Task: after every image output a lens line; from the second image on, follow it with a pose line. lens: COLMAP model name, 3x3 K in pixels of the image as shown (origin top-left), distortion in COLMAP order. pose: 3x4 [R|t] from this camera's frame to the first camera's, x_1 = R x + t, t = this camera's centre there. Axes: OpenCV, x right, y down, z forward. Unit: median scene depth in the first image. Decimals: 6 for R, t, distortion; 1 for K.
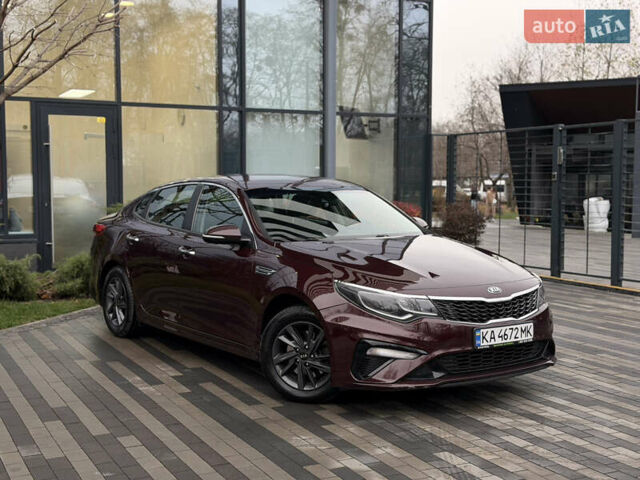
lens RADIAL K [[889.9, 0, 320.6], [0, 889.9, 242.8], [0, 0, 1]] dist [0.105209, 0.000000]
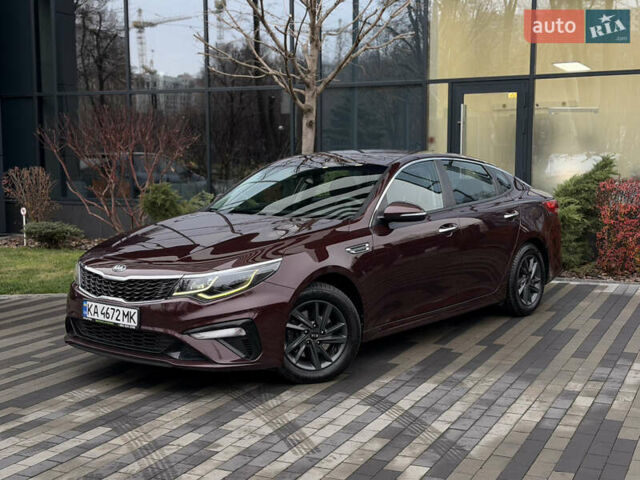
lens RADIAL K [[889.9, 0, 323.3], [0, 889.9, 240.8], [0, 0, 1]] dist [0.105209, 0.000000]
pose [[0.619156, 0.067554, -0.782357, 0.854113], [-0.049651, 0.997667, 0.046851, -0.025983], [0.783697, 0.009836, 0.621066, 0.459955]]
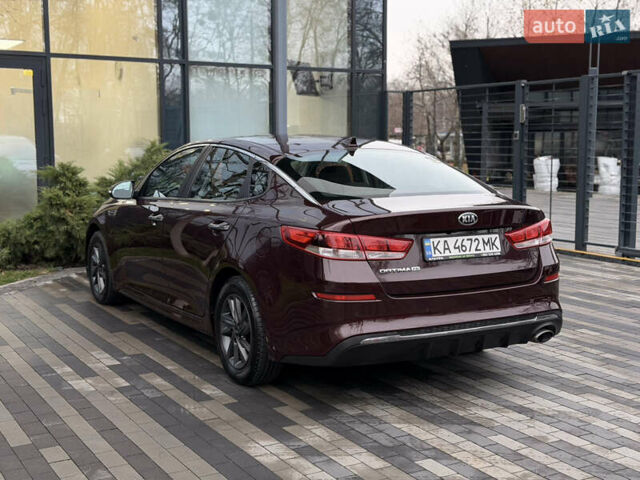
lens RADIAL K [[889.9, 0, 322.6], [0, 889.9, 238.1], [0, 0, 1]] dist [0.105209, 0.000000]
pose [[0.997950, -0.008066, 0.063495, -0.012560], [0.005432, 0.999122, 0.041548, -0.012327], [-0.063775, -0.041118, 0.997117, 0.127757]]
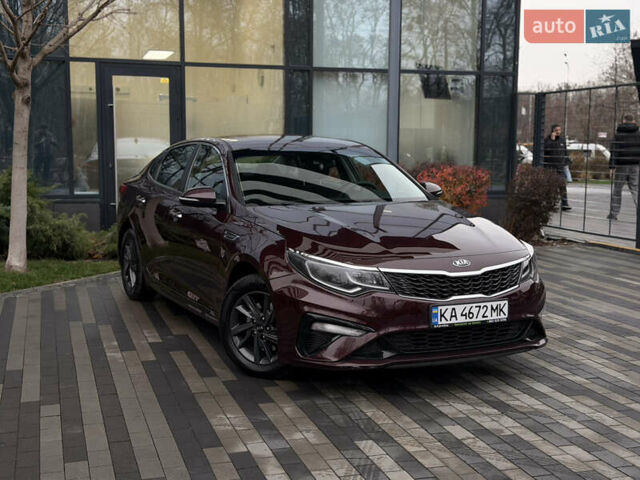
lens RADIAL K [[889.9, 0, 319.4], [0, 889.9, 239.1], [0, 0, 1]] dist [0.105209, 0.000000]
pose [[0.986270, 0.022134, -0.163651, 0.189507], [-0.016188, 0.999163, 0.037578, -0.002504], [0.164345, -0.034413, 0.985802, 0.087567]]
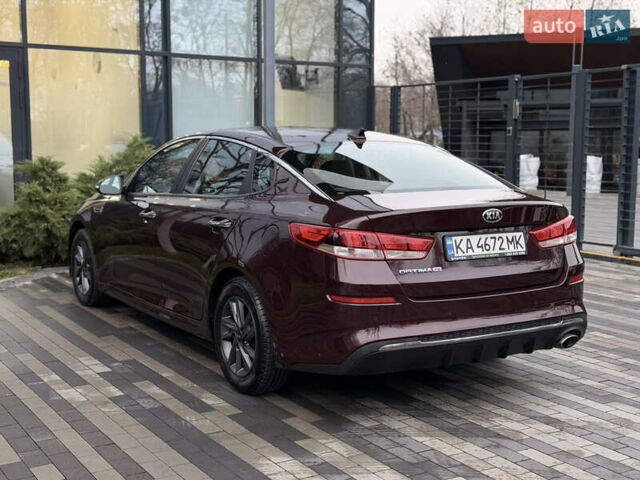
lens RADIAL K [[889.9, 0, 318.7], [0, 889.9, 237.6], [0, 0, 1]] dist [0.105209, 0.000000]
pose [[0.995891, -0.007362, 0.090262, -0.043284], [0.003531, 0.999089, 0.042529, -0.009459], [-0.090493, -0.042035, 0.995010, 0.190000]]
